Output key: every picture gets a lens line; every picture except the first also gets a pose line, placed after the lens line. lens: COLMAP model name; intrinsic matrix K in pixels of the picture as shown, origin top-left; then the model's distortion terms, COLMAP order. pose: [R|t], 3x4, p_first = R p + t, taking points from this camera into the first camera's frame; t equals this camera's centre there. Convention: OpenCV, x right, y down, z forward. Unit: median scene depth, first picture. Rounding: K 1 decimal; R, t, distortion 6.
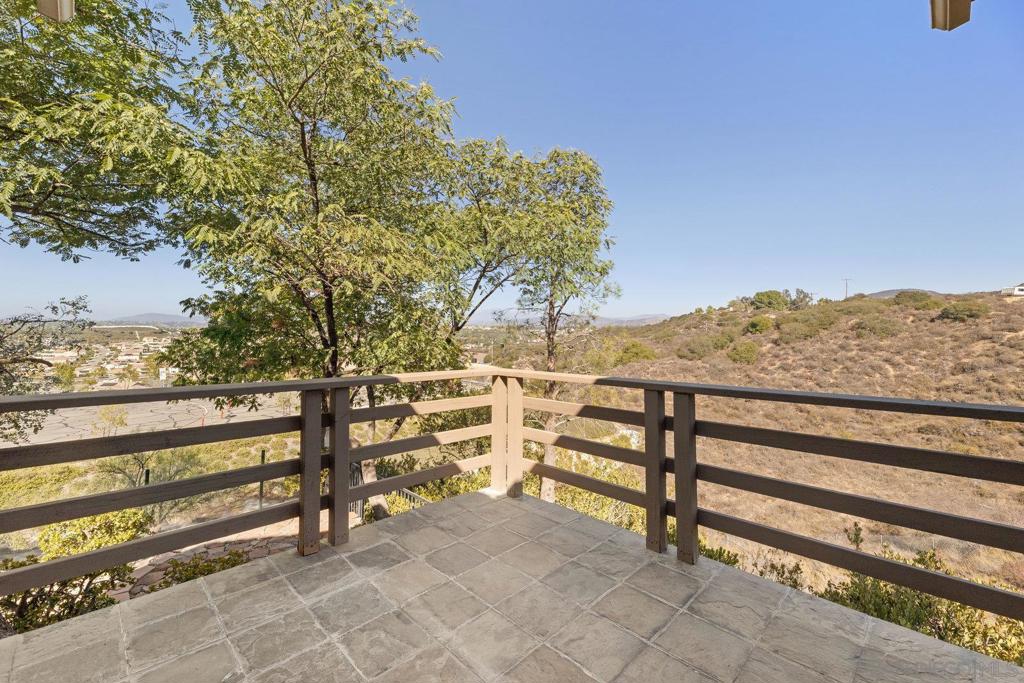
lens RADIAL K [[433.3, 0, 511.8], [0, 433.3, 301.8], [0, 0, 1]] dist [-0.000844, -0.000040]
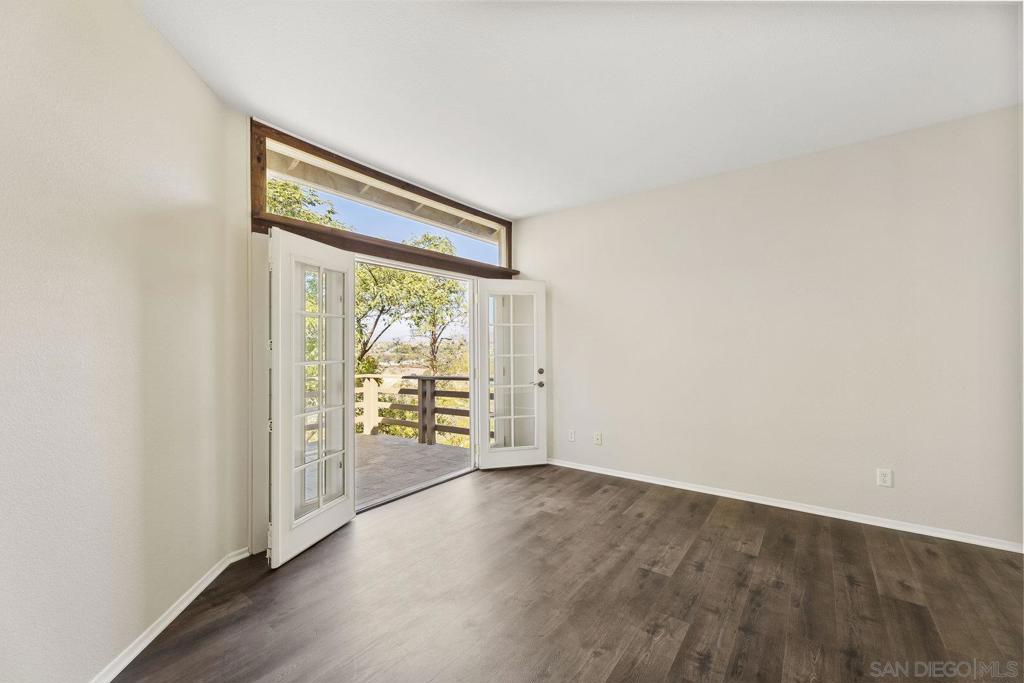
lens RADIAL K [[418.5, 0, 512.0], [0, 418.5, 341.5], [0, 0, 1]] dist [-0.000779, -0.000086]
pose [[0.988860, -0.014352, 0.148154, 0.022005], [0.005686, 0.998256, 0.058752, -0.006690], [-0.148739, -0.057255, 0.987218, -0.063276]]
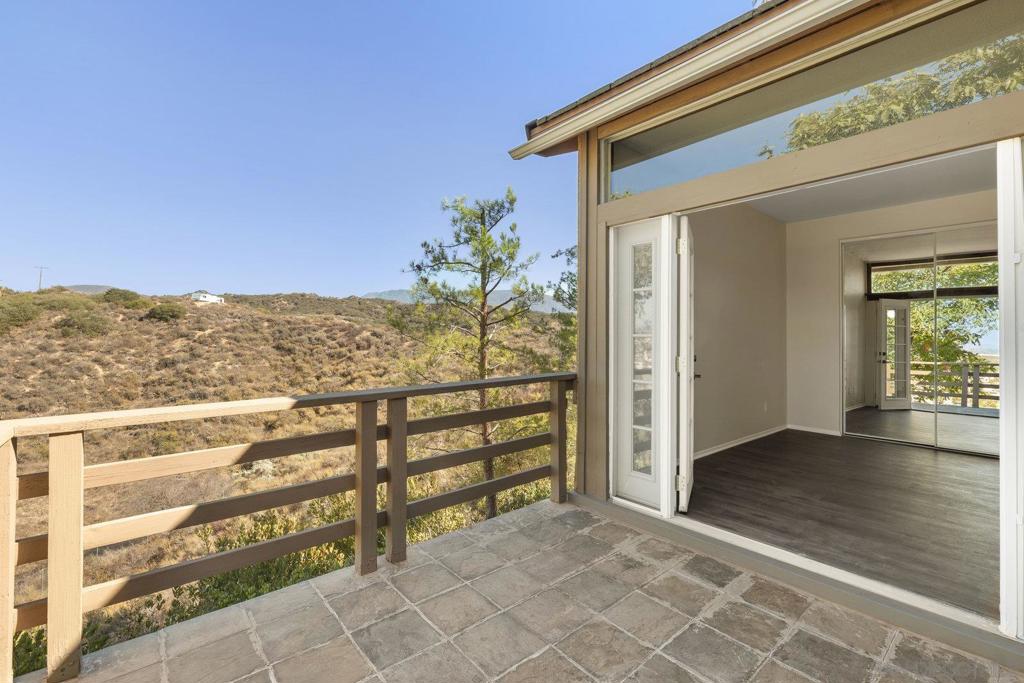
lens RADIAL K [[447.8, 0, 511.1], [0, 447.8, 334.6], [0, 0, 1]] dist [0.003360, -0.000123]
pose [[0.087157, -0.004389, 0.996185, -0.026746], [-0.074722, 0.997145, 0.010930, 0.001433], [-0.993388, -0.075389, 0.086580, 0.029062]]
